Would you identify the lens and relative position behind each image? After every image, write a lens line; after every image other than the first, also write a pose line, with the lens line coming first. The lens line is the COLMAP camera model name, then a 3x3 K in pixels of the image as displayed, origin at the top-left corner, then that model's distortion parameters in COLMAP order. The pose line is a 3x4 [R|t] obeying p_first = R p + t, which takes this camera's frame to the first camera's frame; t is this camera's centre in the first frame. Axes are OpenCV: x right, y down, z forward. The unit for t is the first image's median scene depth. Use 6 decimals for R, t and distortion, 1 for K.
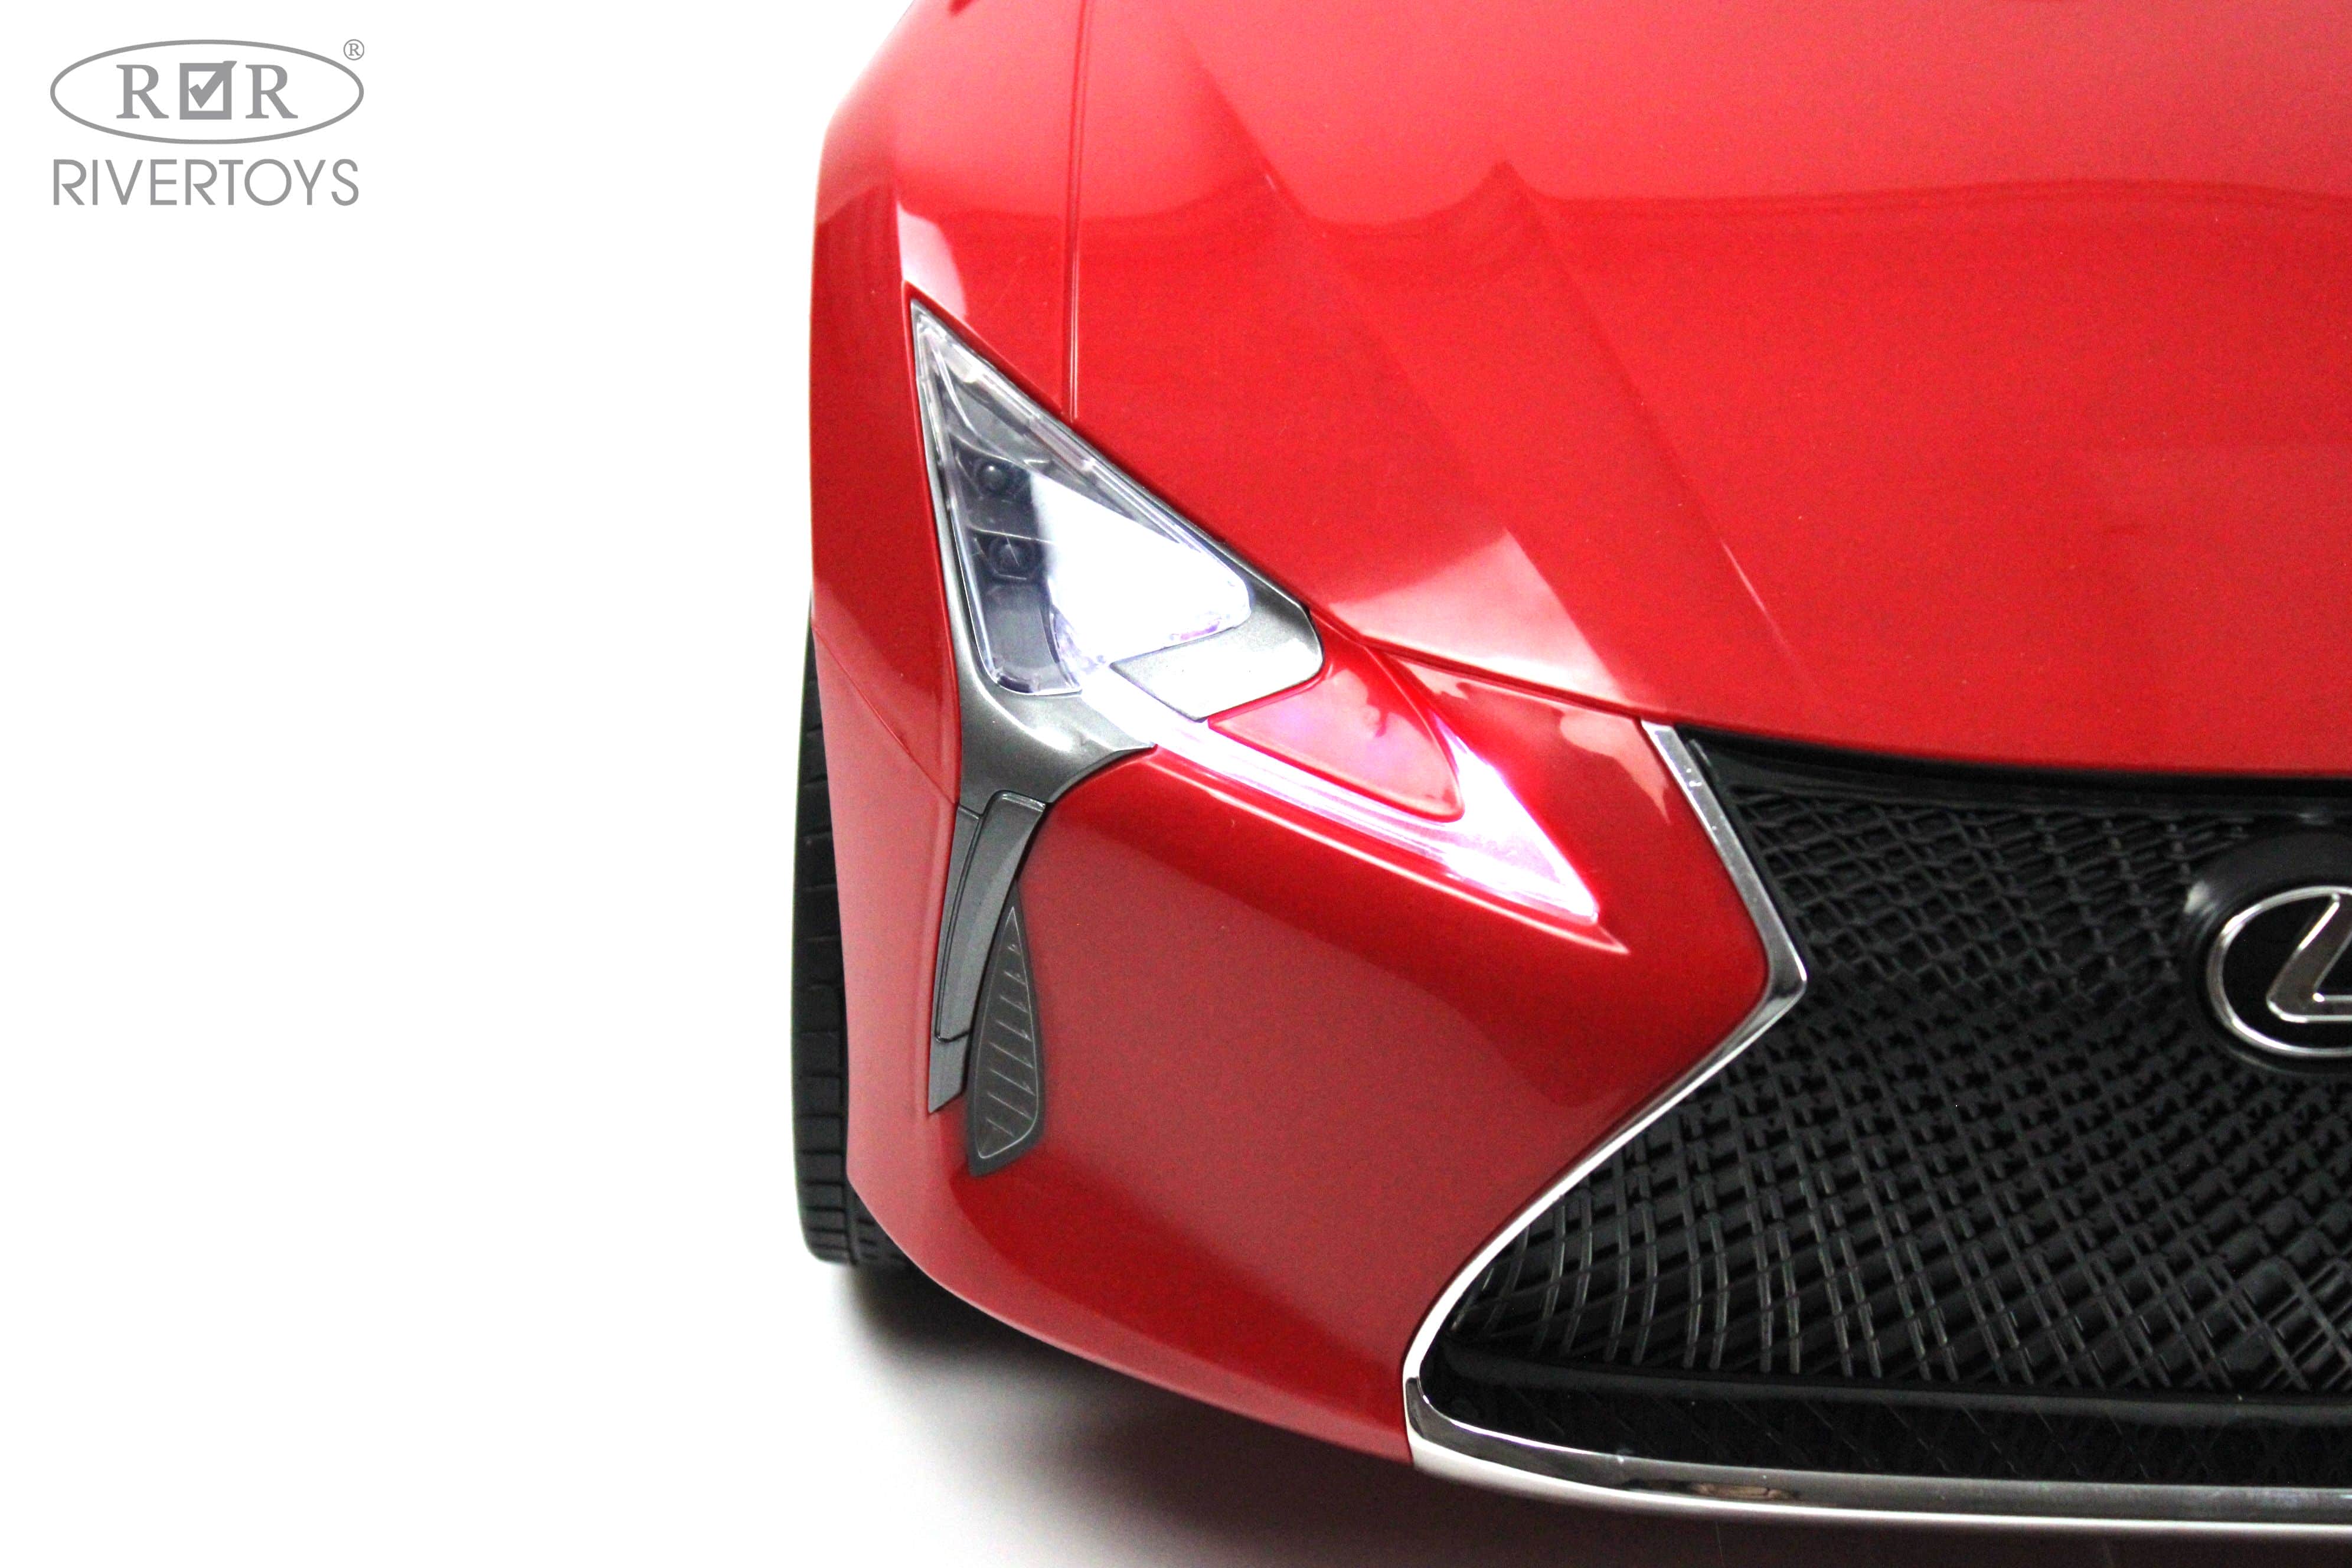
lens RADIAL K [[4730.9, 0, 1176.0], [0, 4730.9, 784.0], [0, 0, 1]] dist [0.009879, 0.540043]
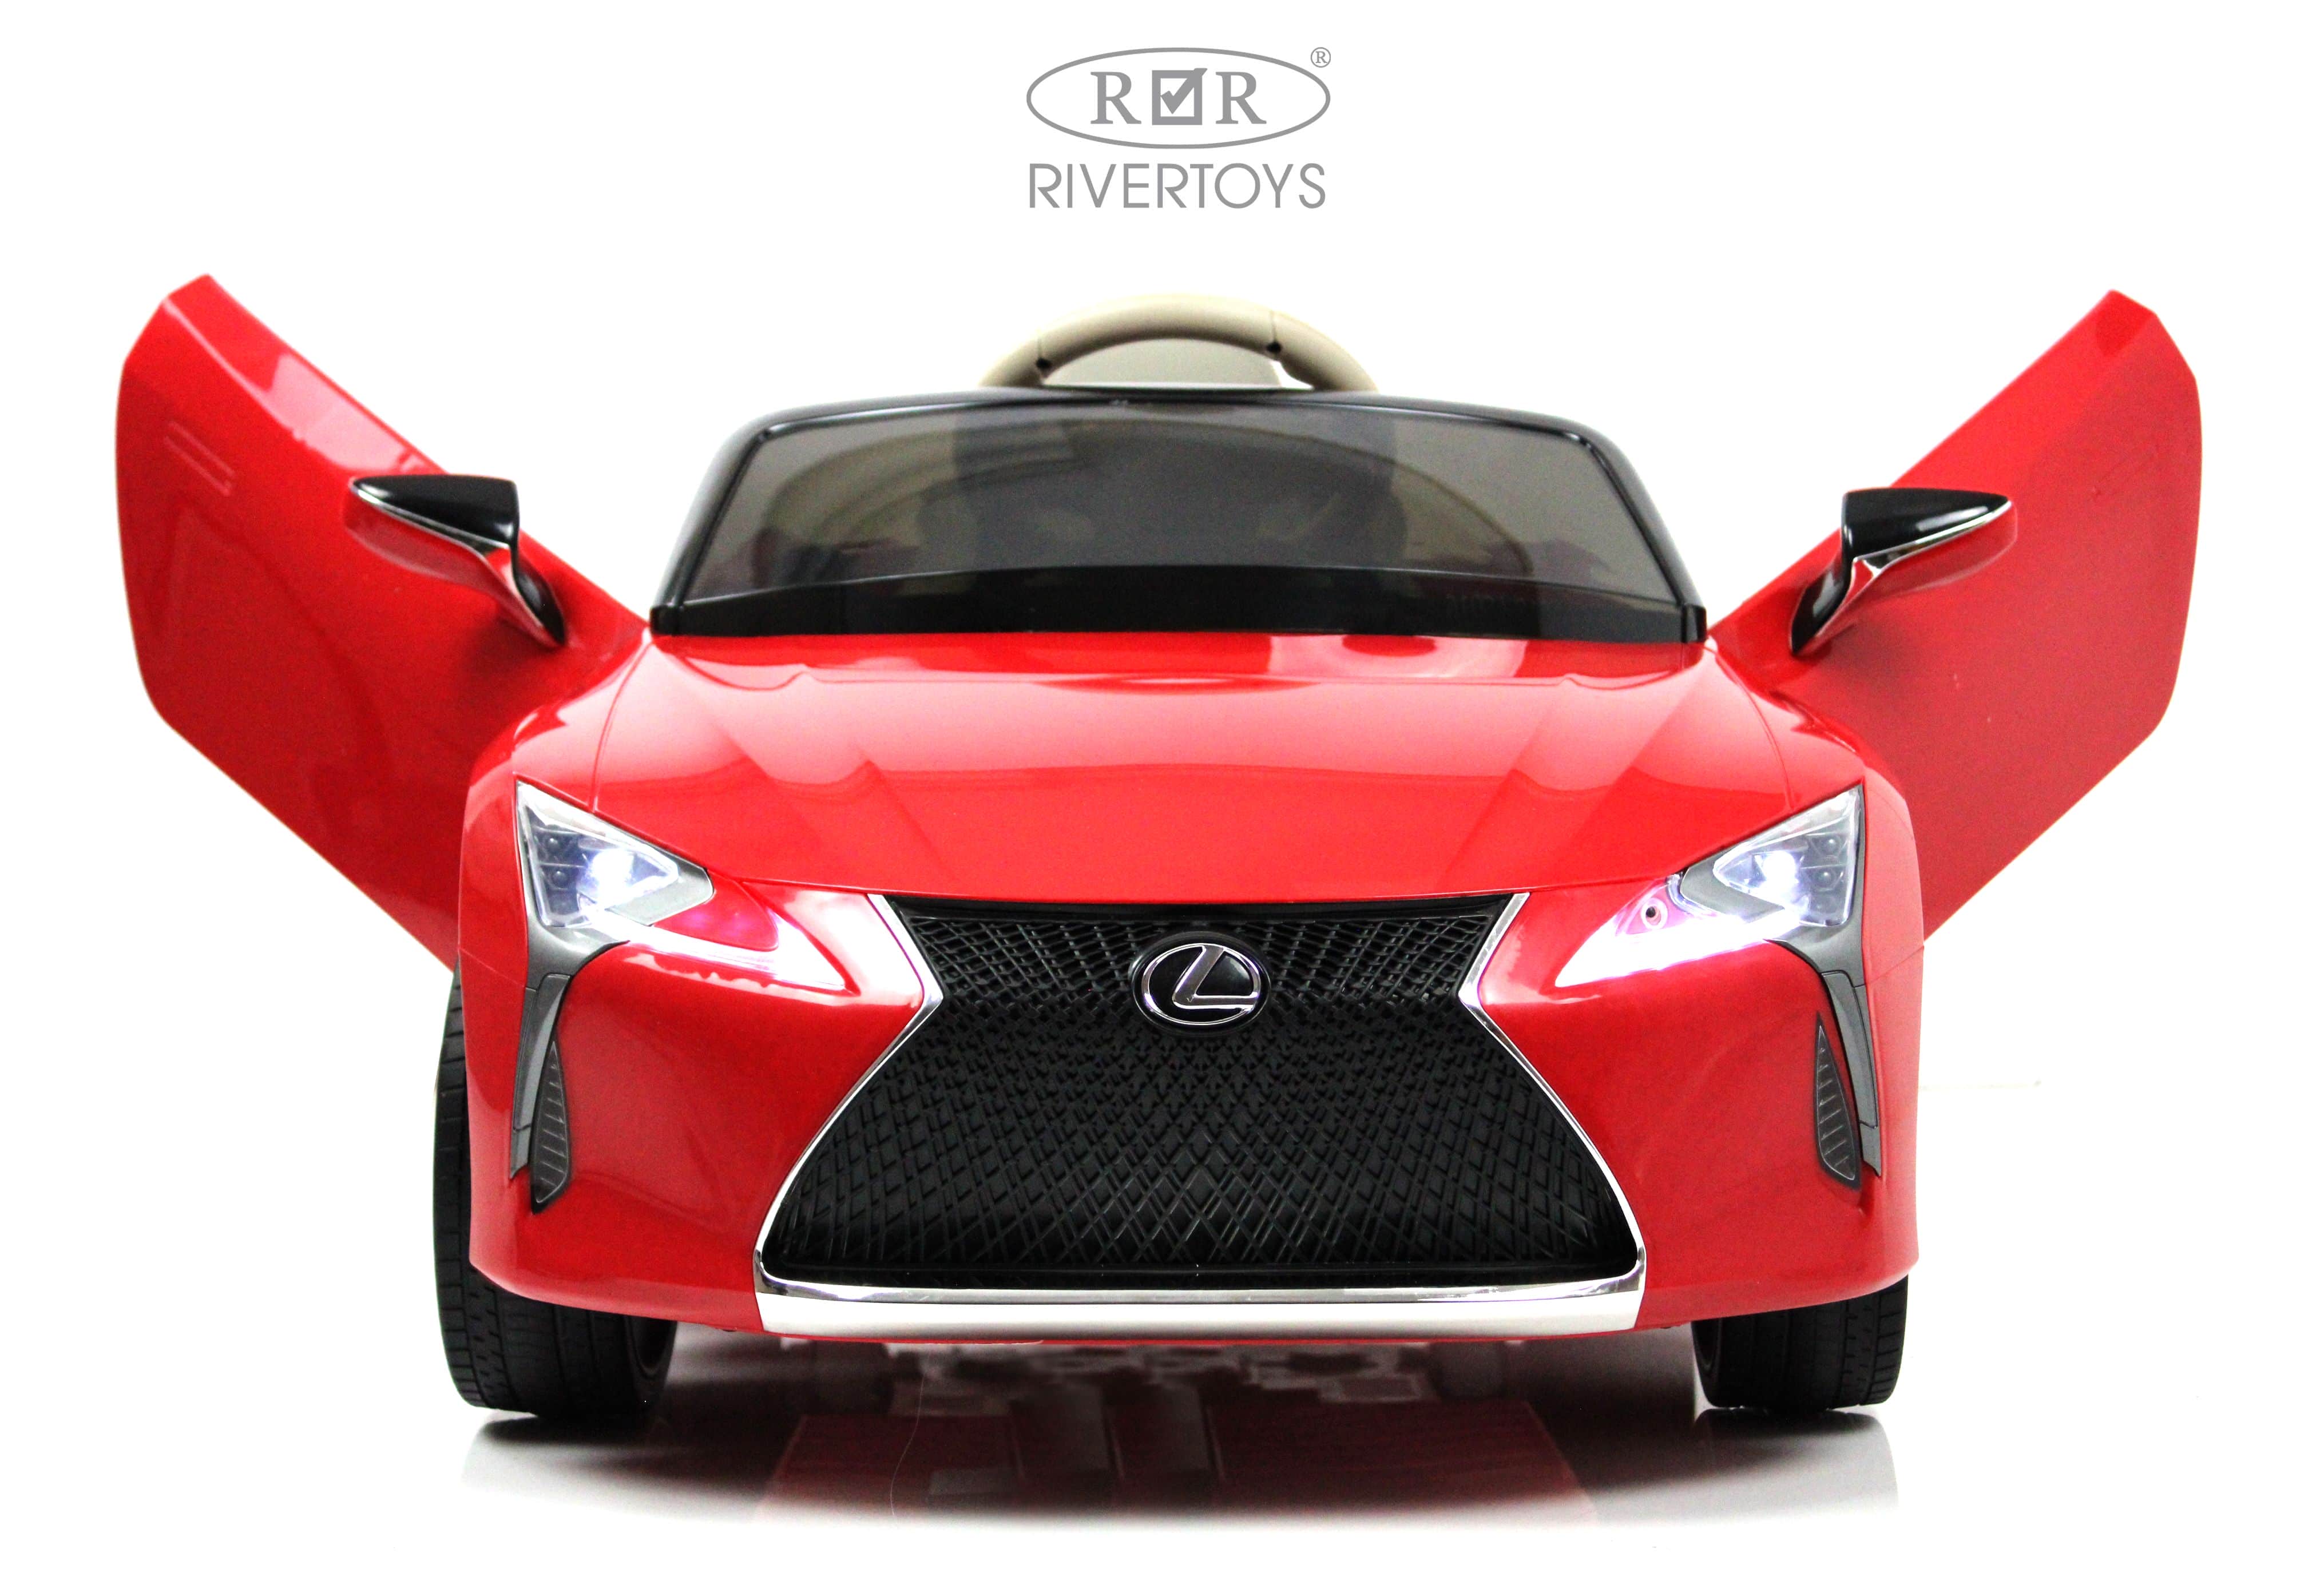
lens RADIAL K [[4511.6, 0, 1162.0], [0, 4511.6, 784.5], [0, 0, 1]] dist [-0.044658, 0.176331]
pose [[0.999395, -0.007623, 0.033934, 0.155279], [0.020310, 0.919954, -0.391500, 0.672942], [-0.028233, 0.391952, 0.919552, -0.742392]]
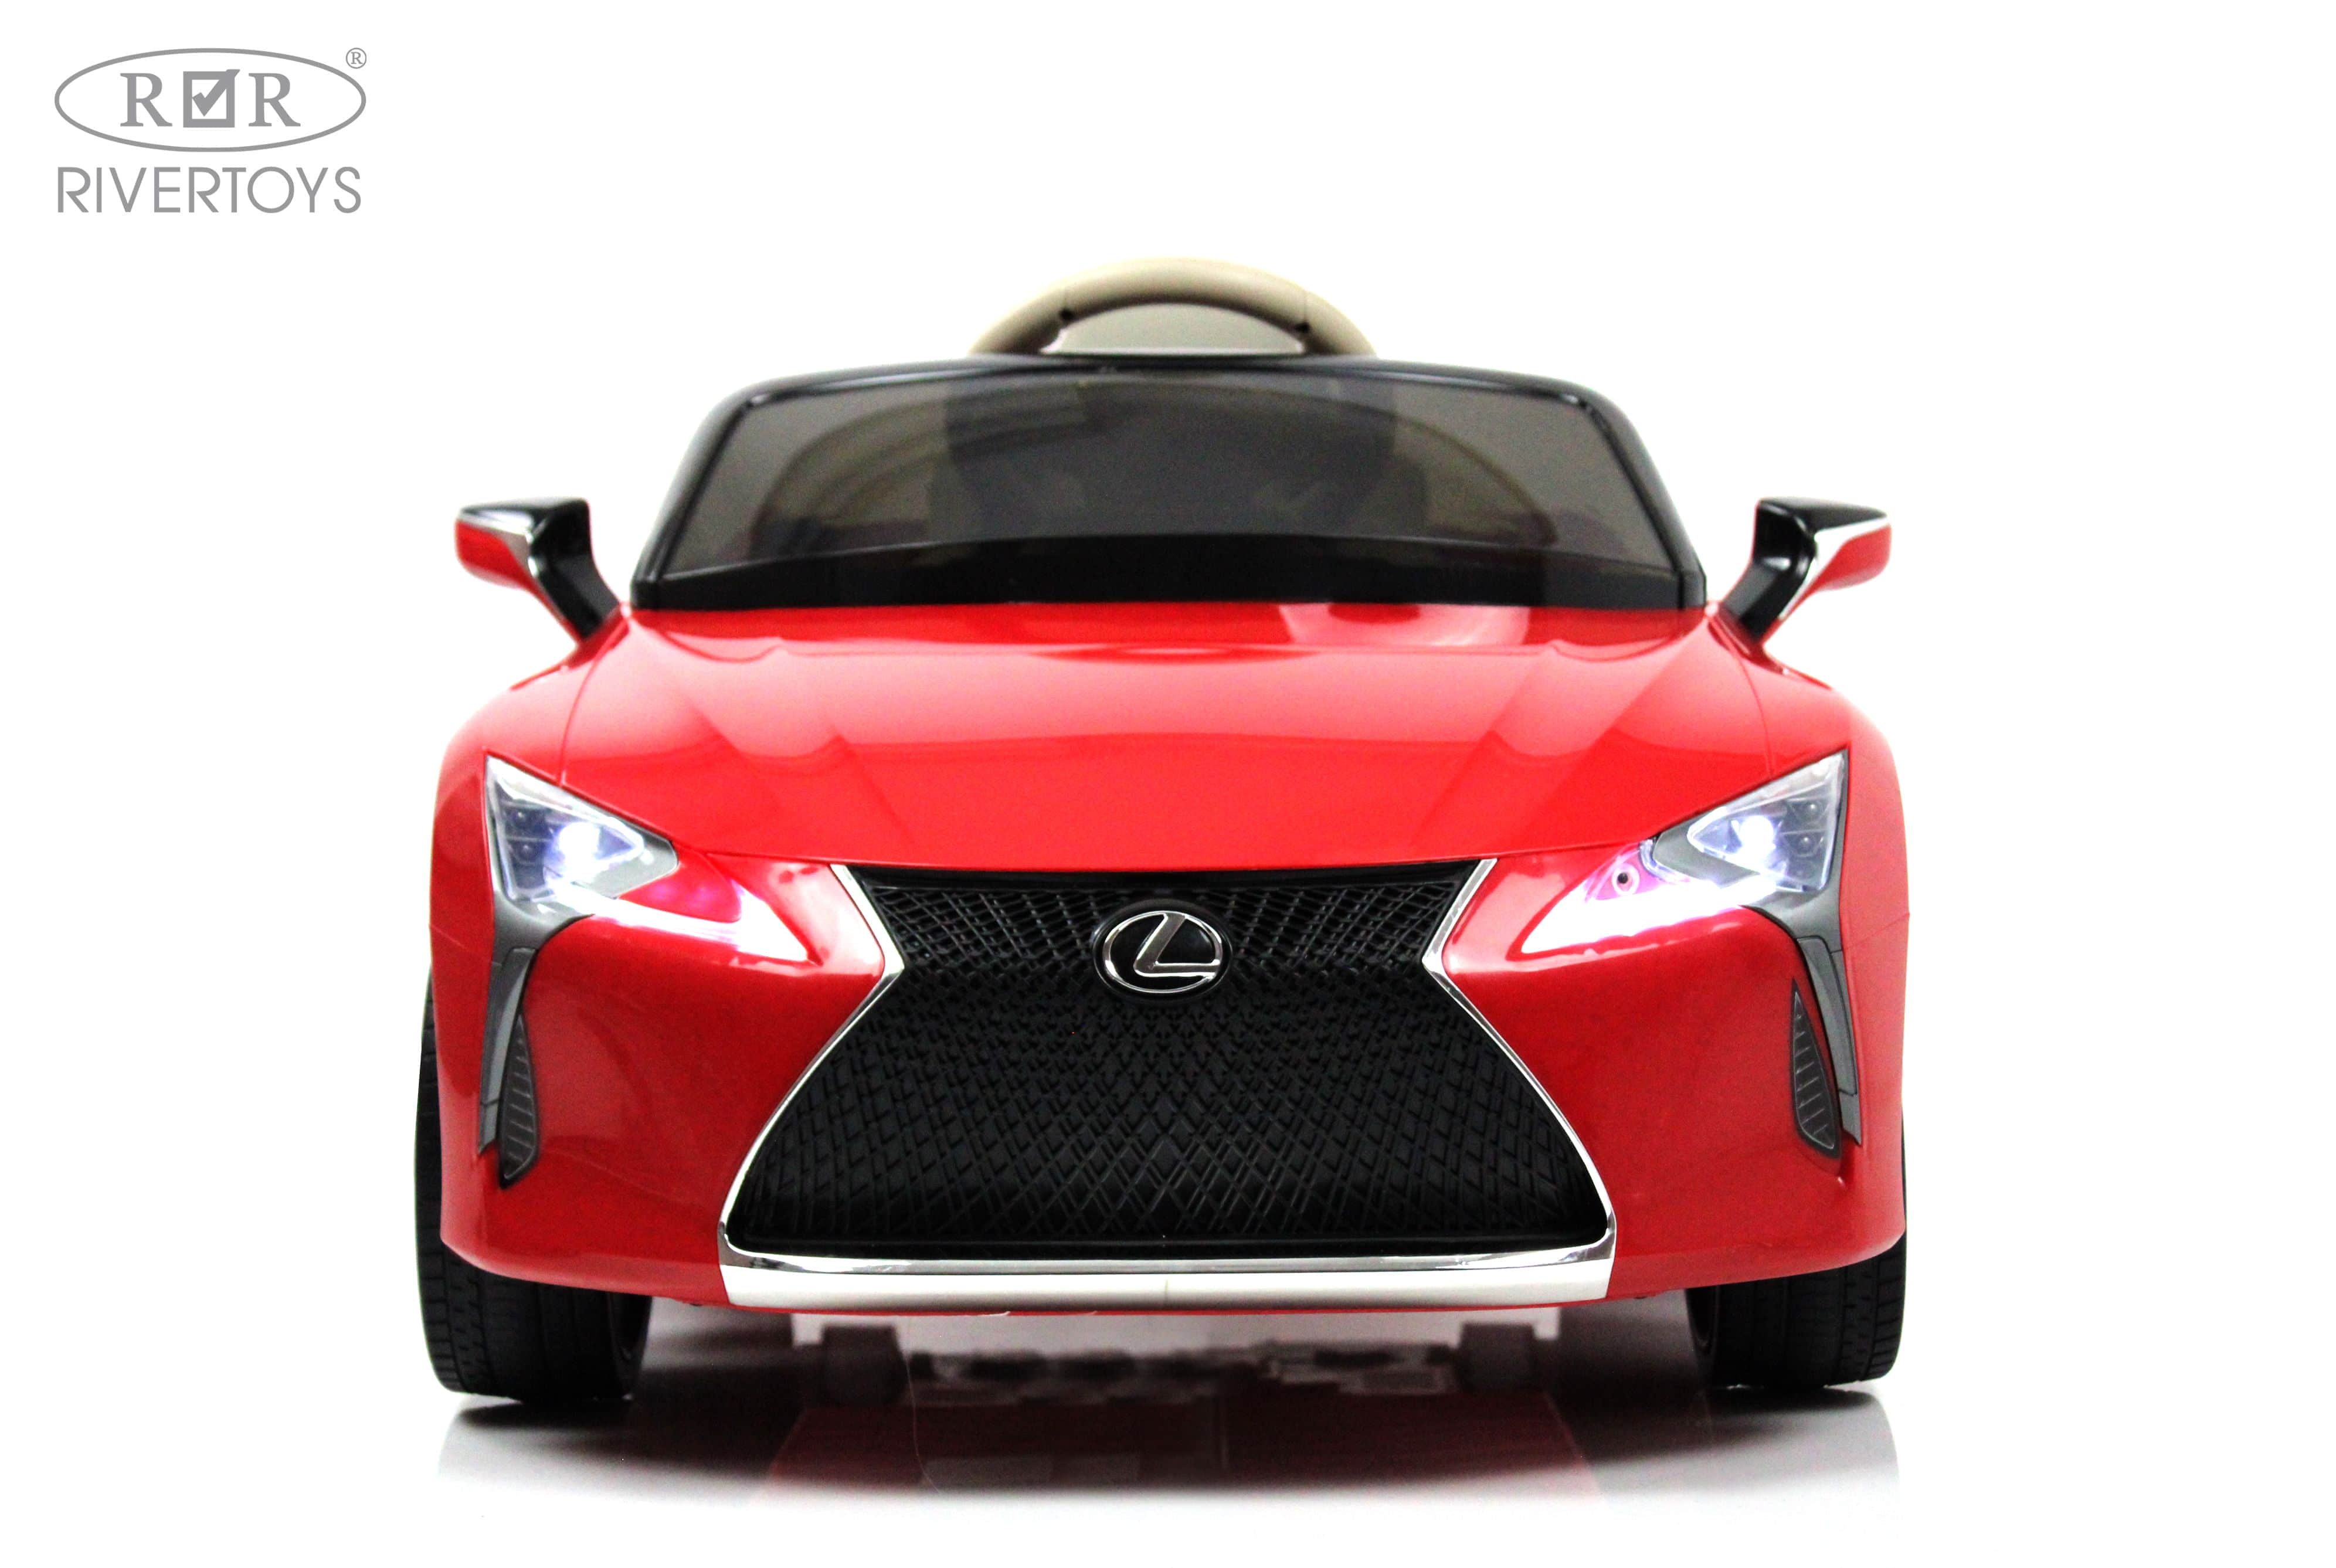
lens RADIAL K [[4881.0, 0, 1168.0], [0, 4881.0, 784.0], [0, 0, 1]] dist [-0.059140, -0.356616]
pose [[0.999865, -0.014997, 0.006744, 0.221894], [0.016441, 0.919457, -0.392846, 0.741673], [-0.000309, 0.392904, 0.919580, -0.863775]]
